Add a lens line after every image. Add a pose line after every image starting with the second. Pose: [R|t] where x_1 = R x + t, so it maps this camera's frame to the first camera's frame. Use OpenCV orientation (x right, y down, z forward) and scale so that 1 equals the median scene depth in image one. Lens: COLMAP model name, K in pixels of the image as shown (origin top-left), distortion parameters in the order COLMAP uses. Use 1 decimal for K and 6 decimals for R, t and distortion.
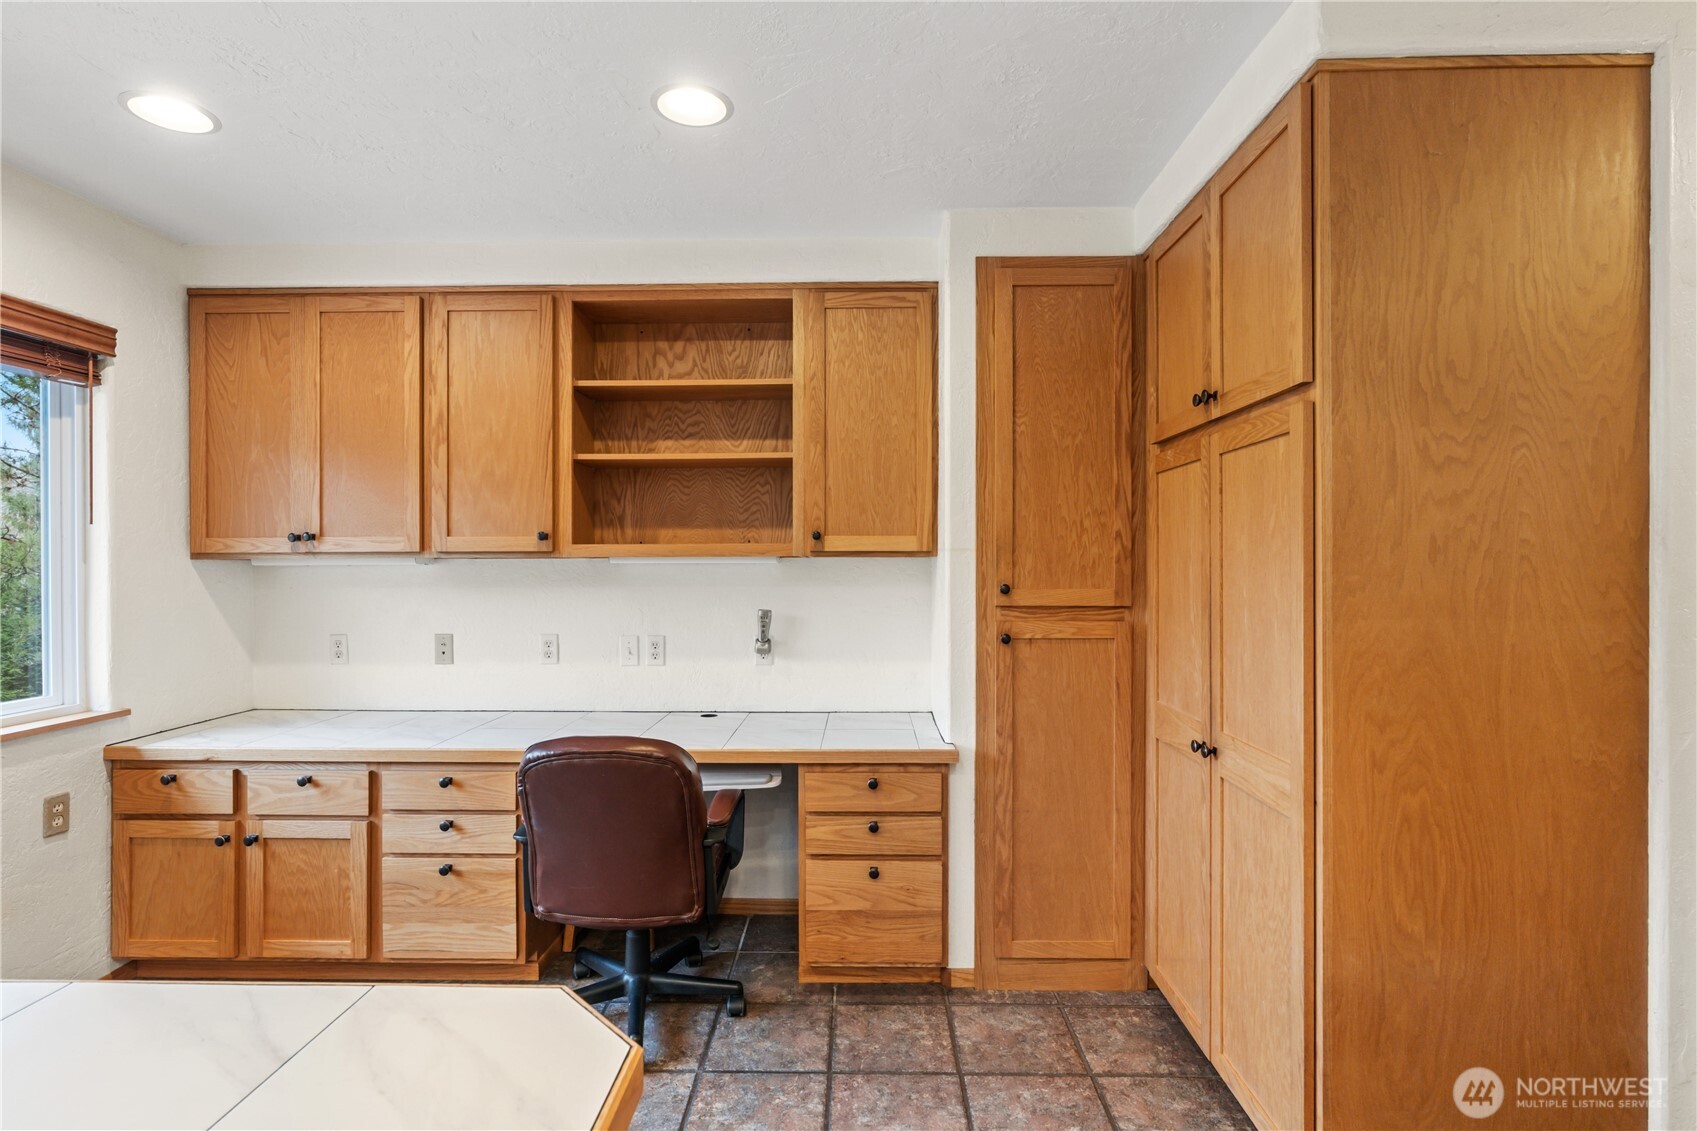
lens RADIAL K [[874.8, 0, 849.3], [0, 874.8, 563.6], [0, 0, 1]] dist [-0.004556, -0.000510]
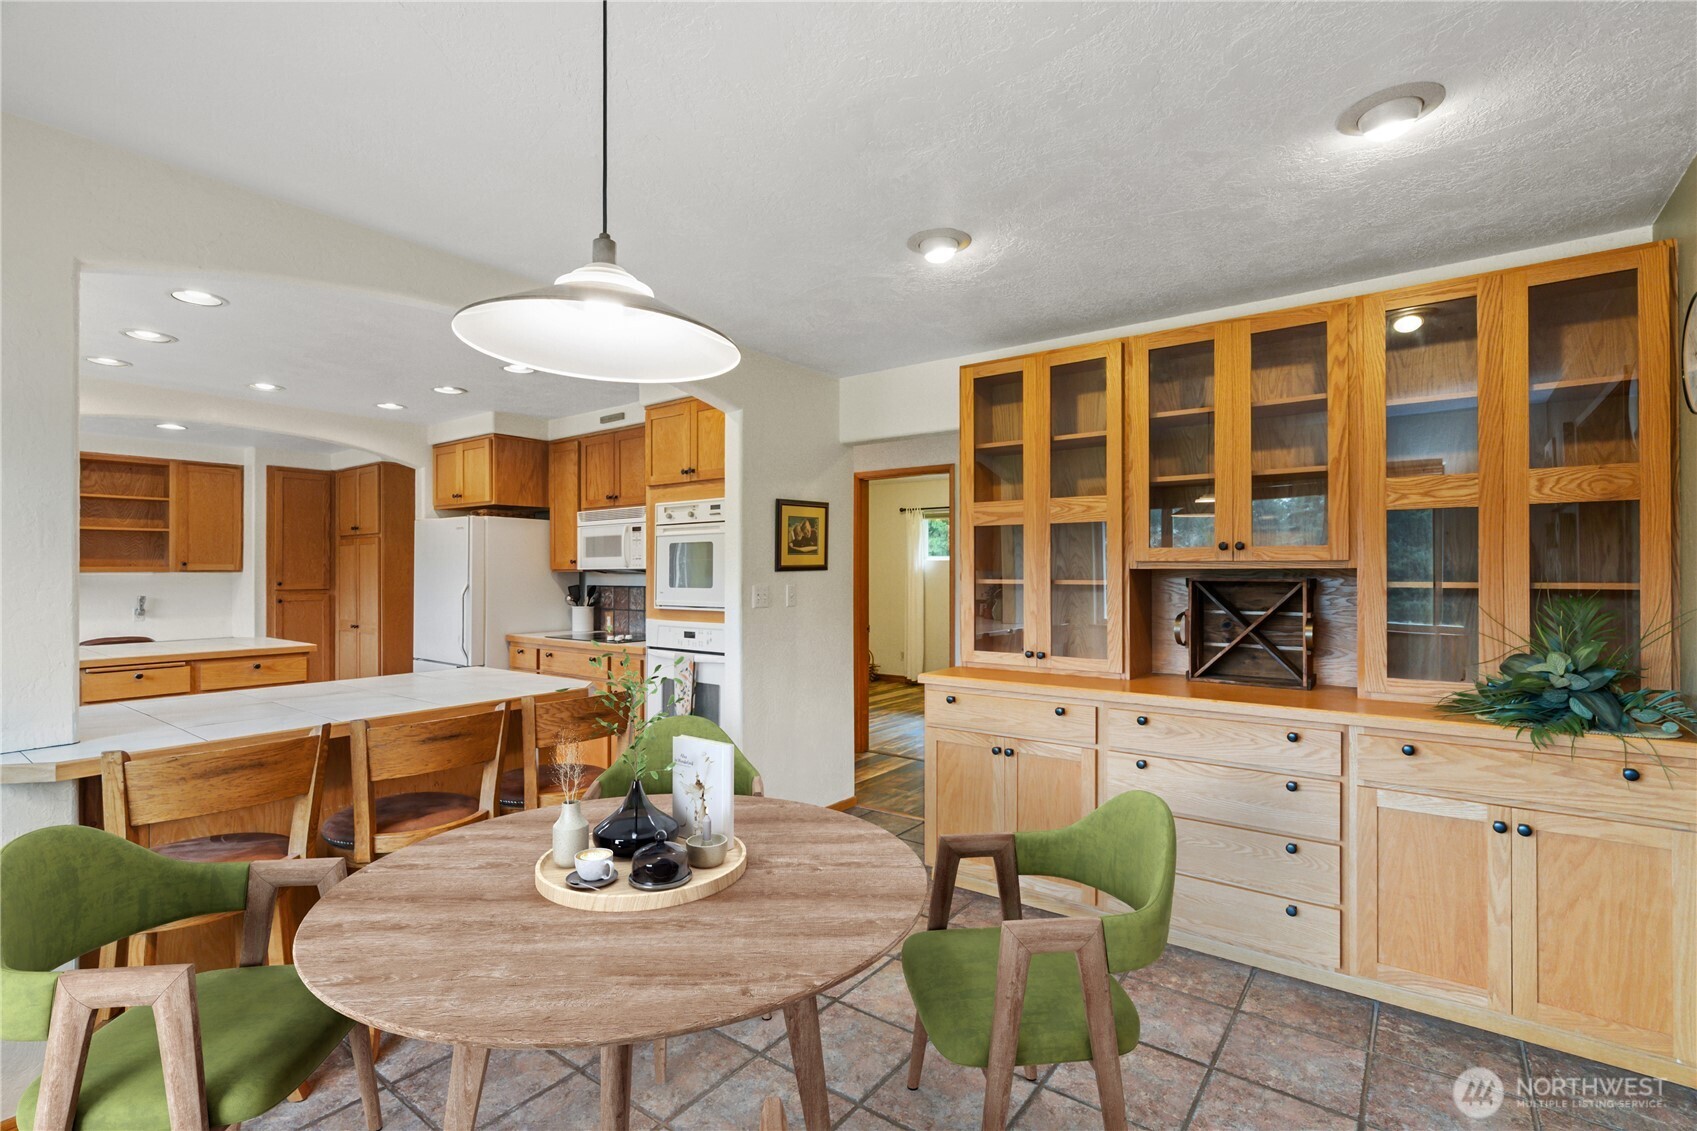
lens RADIAL K [[783.2, 0, 844.9], [0, 783.2, 567.0], [0, 0, 1]] dist [-0.003361, -0.000197]
pose [[0.604952, 0.003216, 0.796256, -0.658581], [0.003860, 0.999968, -0.006971, -0.000215], [-0.796253, 0.007290, 0.604920, -1.798668]]
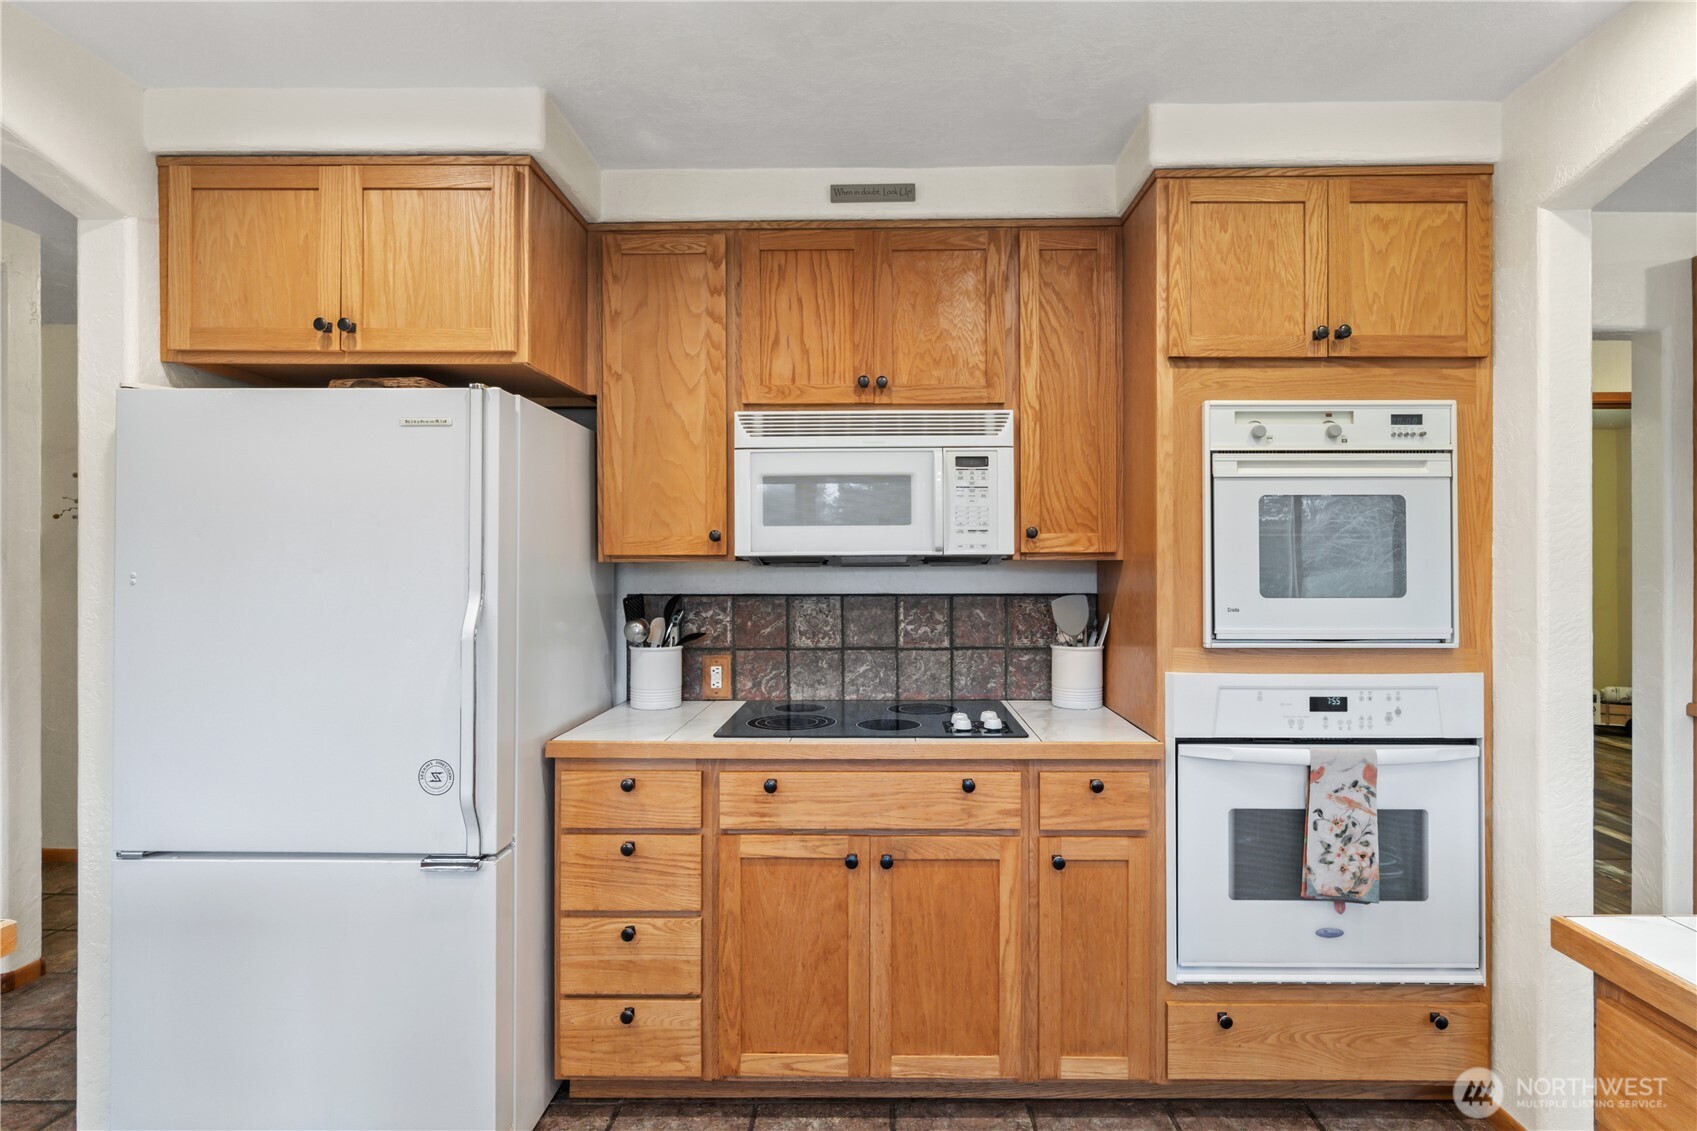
lens RADIAL K [[874.8, 0, 847.0], [0, 874.8, 558.1], [0, 0, 1]] dist [-0.004556, -0.000510]
pose [[0.004623, 0.007773, 0.999959, -0.409129], [0.002052, 0.999968, -0.007782, -0.000502], [-0.999987, 0.002088, 0.004606, -0.387299]]
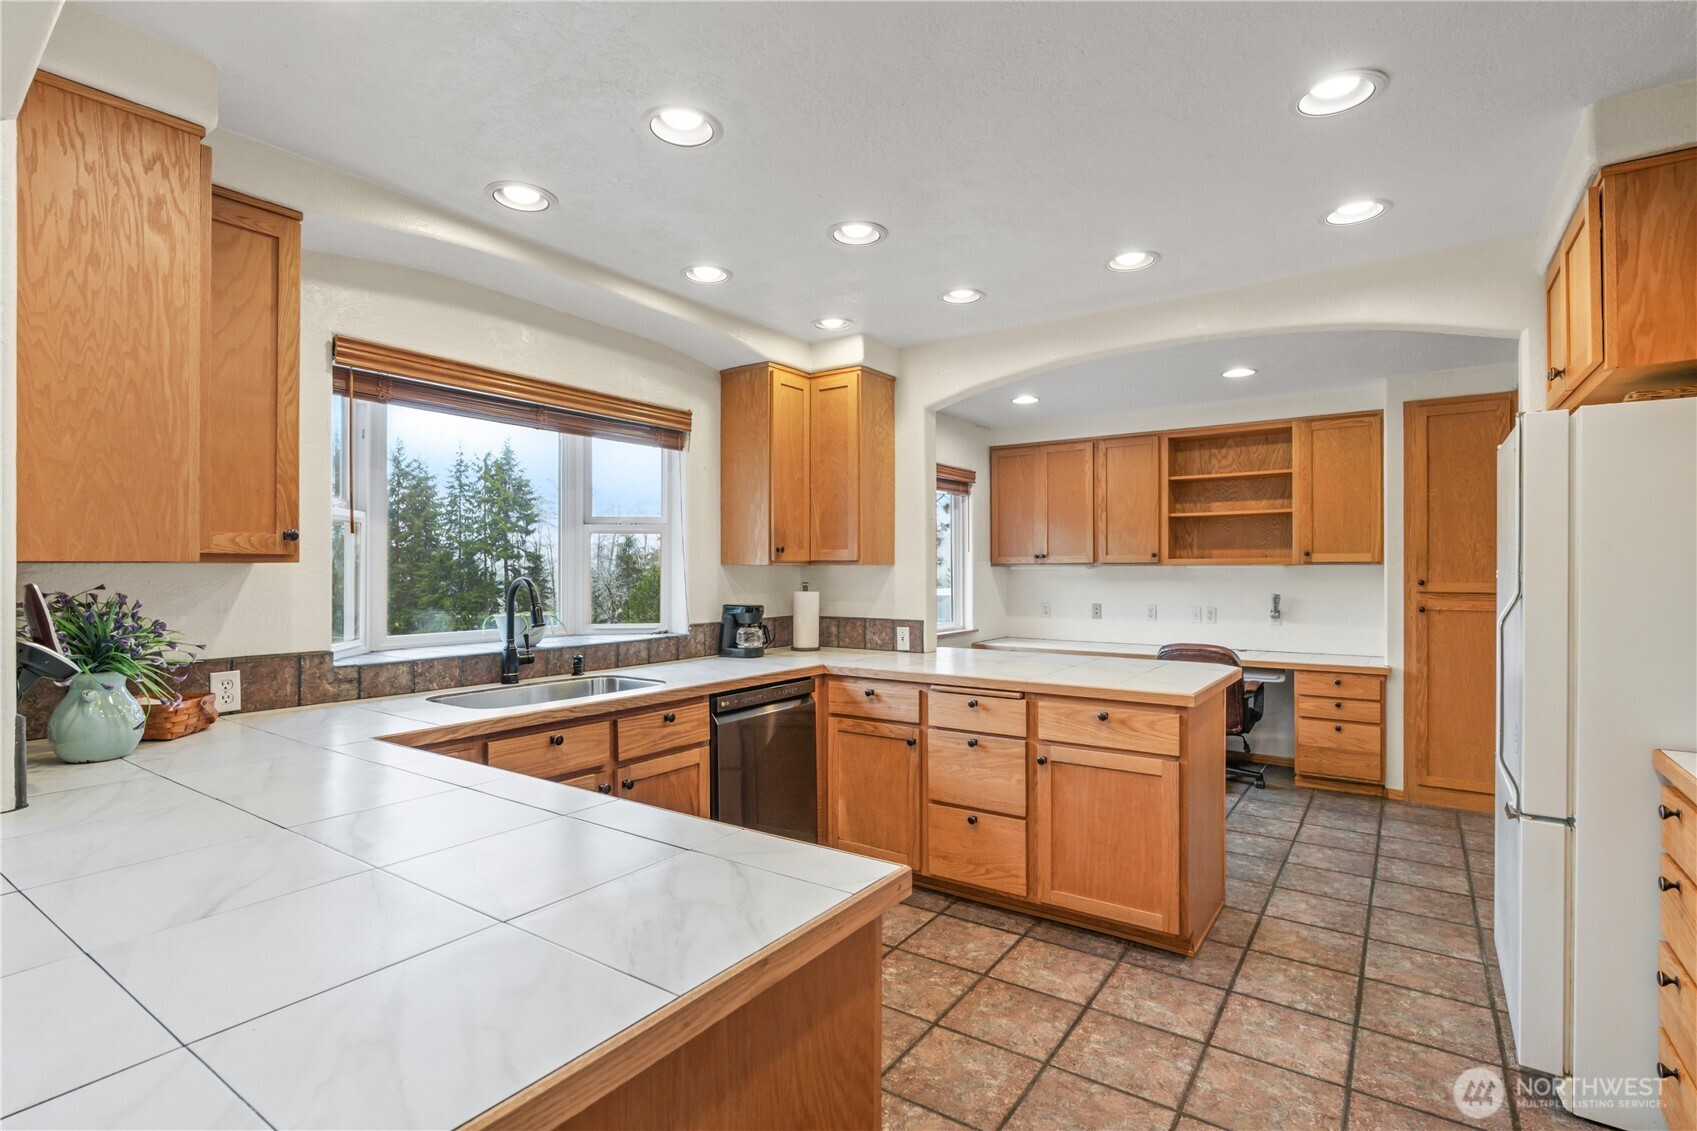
lens RADIAL K [[819.4, 0, 853.2], [0, 819.4, 565.4], [0, 0, 1]] dist [0.003772, 0.001511]
pose [[0.834474, -0.001246, -0.551045, 0.118619], [-0.001011, 0.999992, -0.003793, 0.000867], [0.551046, 0.003722, 0.834467, -0.981451]]
